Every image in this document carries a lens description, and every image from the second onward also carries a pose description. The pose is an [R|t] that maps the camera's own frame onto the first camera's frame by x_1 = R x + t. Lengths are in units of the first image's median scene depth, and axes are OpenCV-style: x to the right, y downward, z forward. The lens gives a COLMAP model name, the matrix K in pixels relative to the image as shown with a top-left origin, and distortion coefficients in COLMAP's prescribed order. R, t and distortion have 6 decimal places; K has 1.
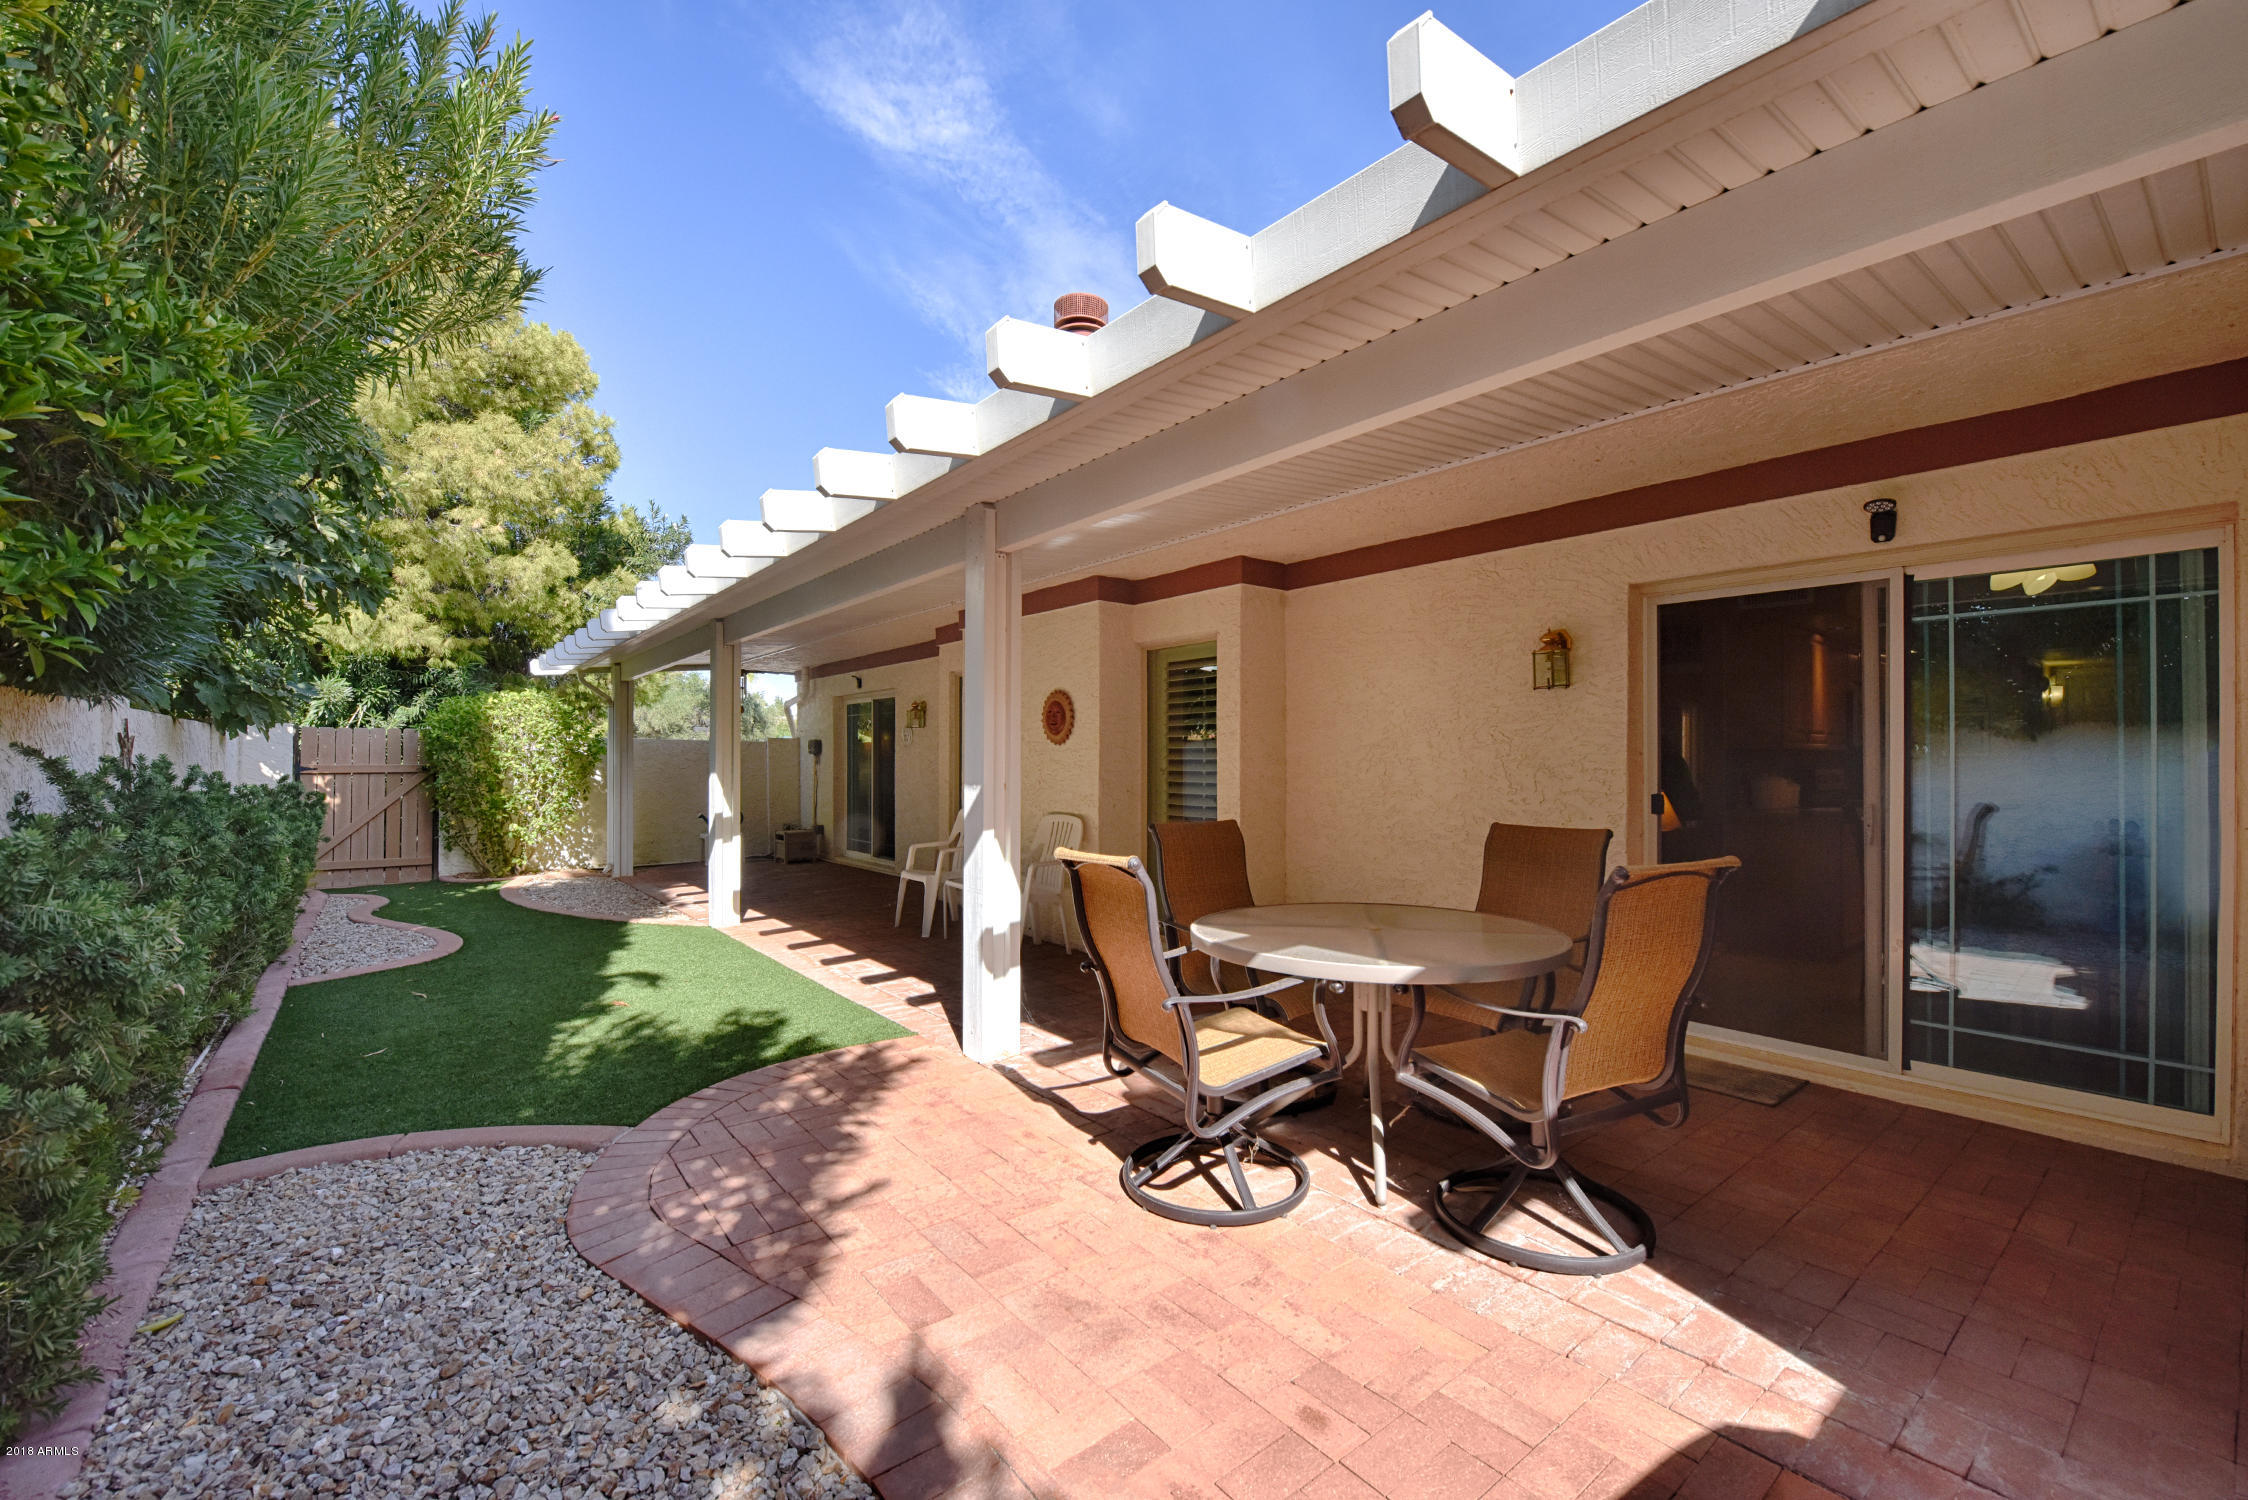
lens RADIAL K [[920.5, 0, 1123.7], [0, 920.5, 755.1], [0, 0, 1]] dist [-0.023584, -0.001209]
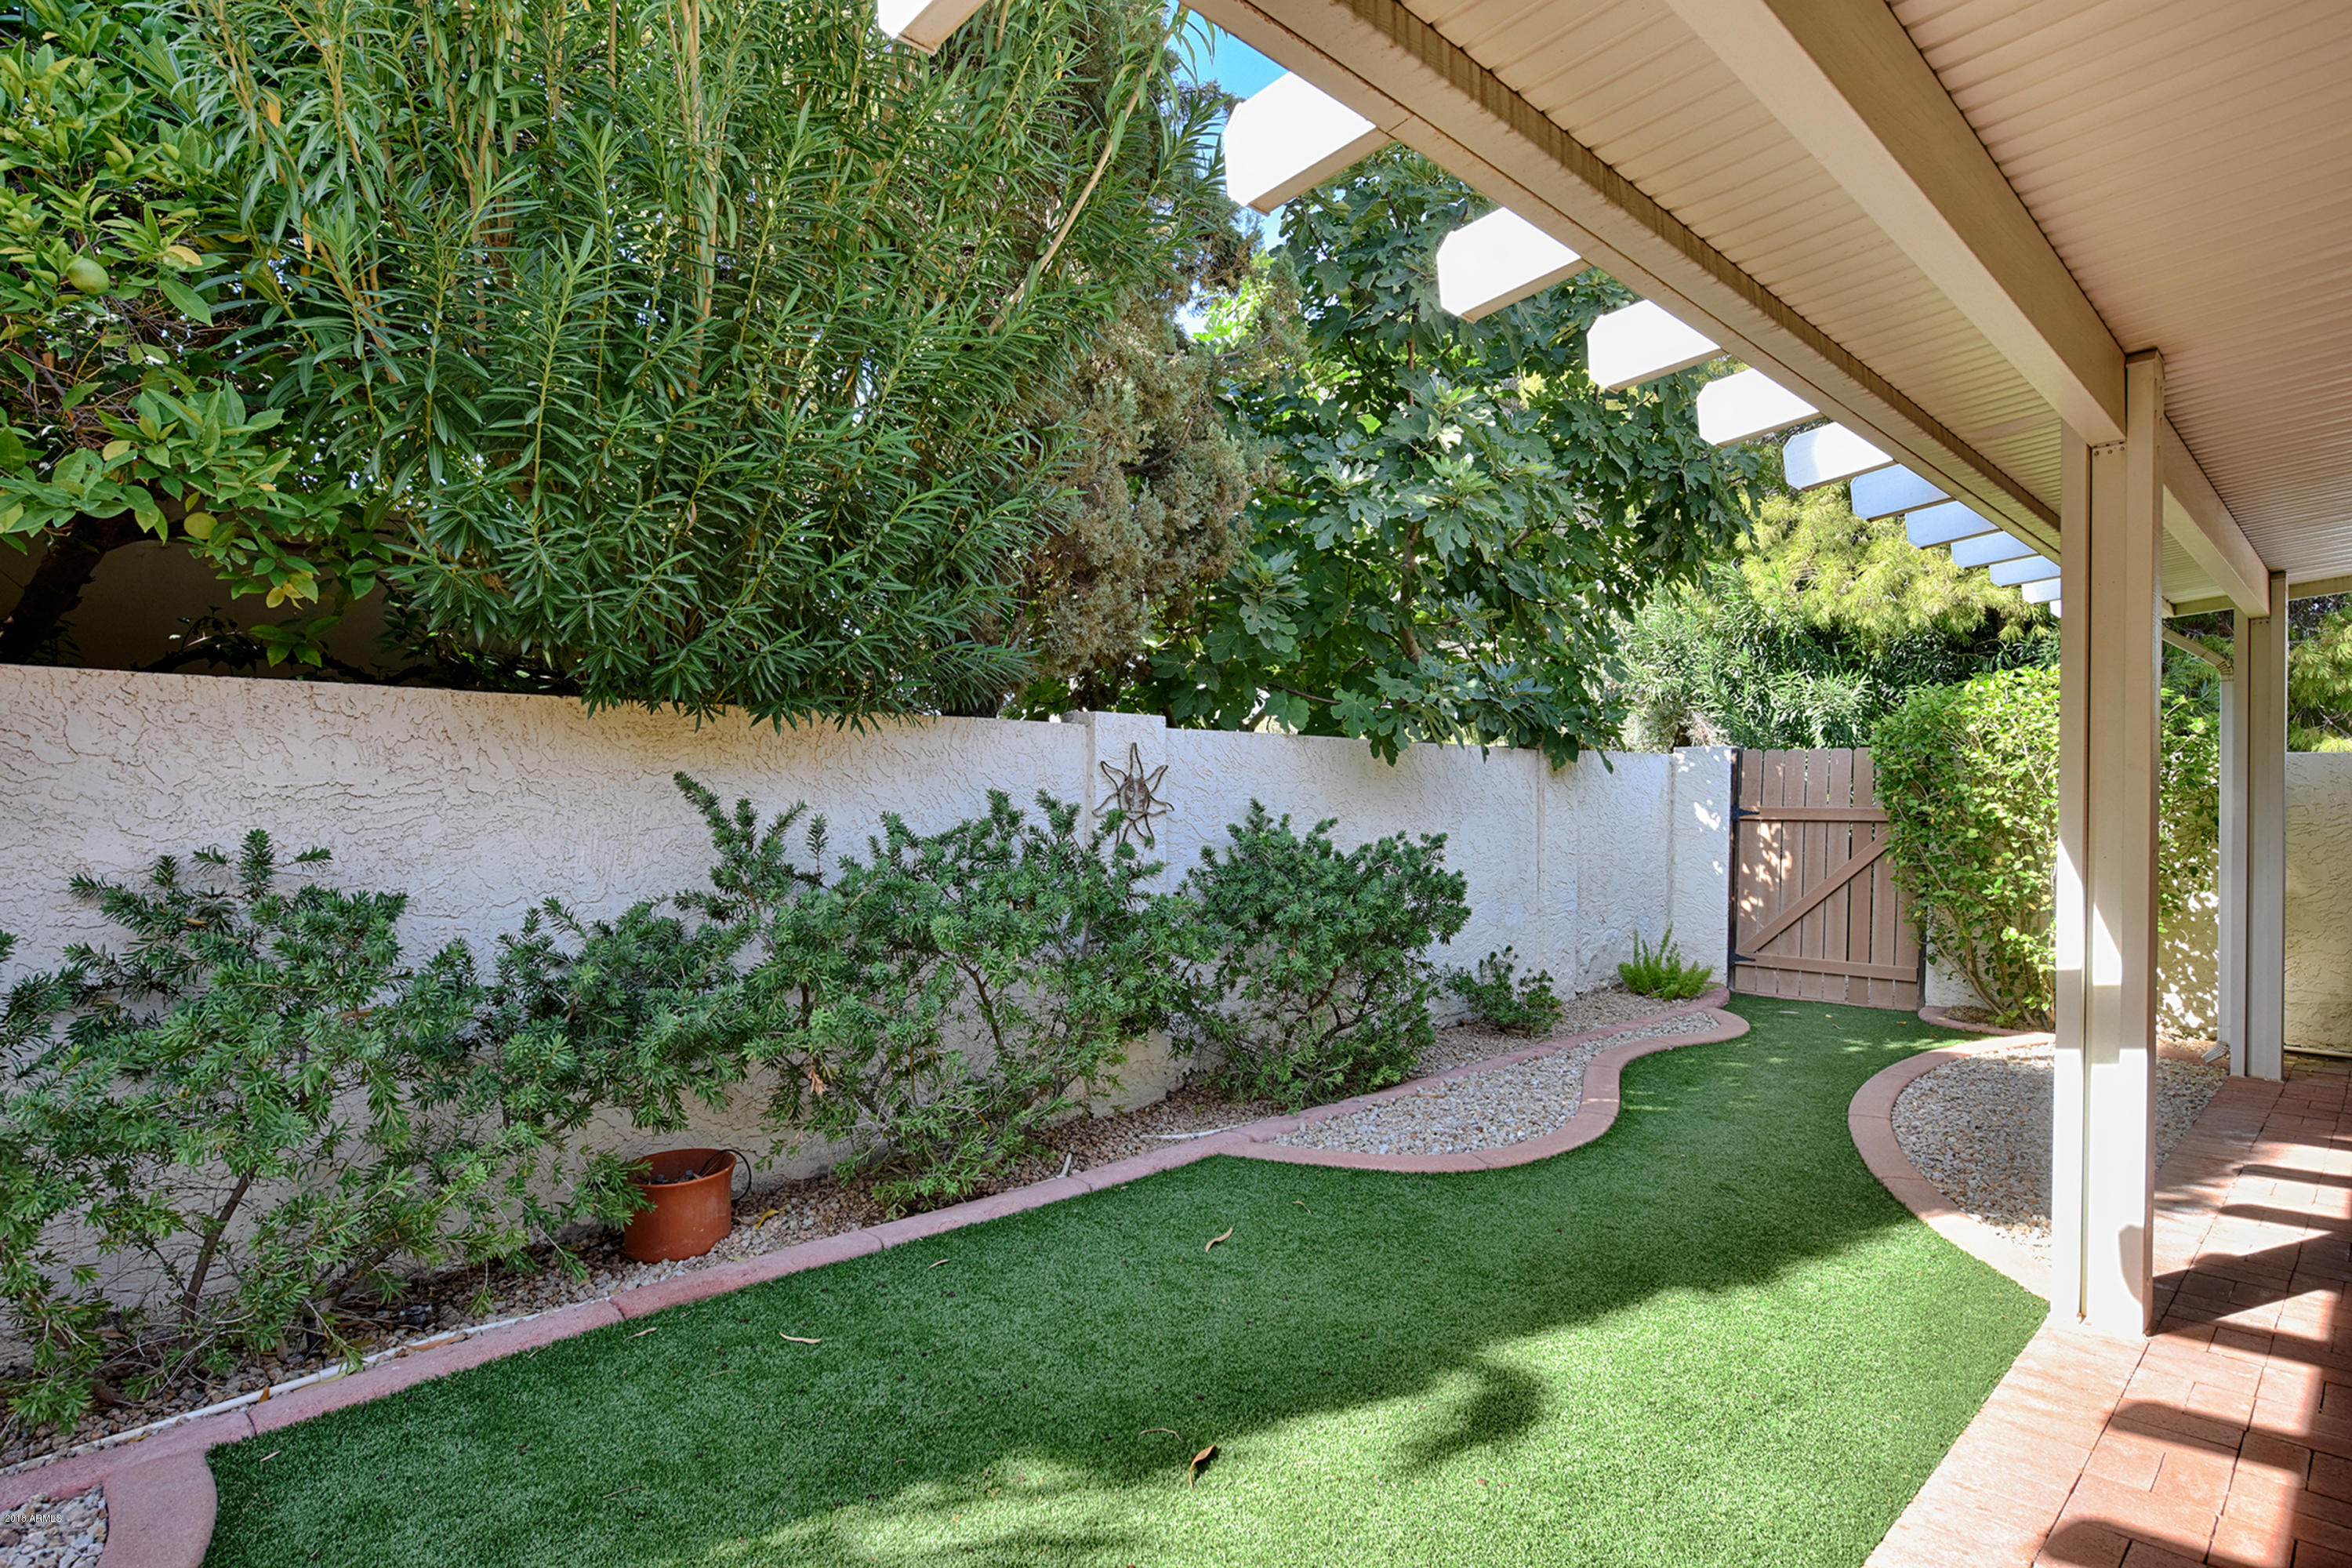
lens RADIAL K [[1244.6, 0, 1175.4], [0, 1244.6, 790.0], [0, 0, 1]] dist [0.000190, 0.000087]
pose [[0.103070, -0.006314, -0.994654, -0.029749], [0.002977, 0.999977, -0.006040, 0.002183], [0.994670, -0.002338, 0.103086, 0.489894]]
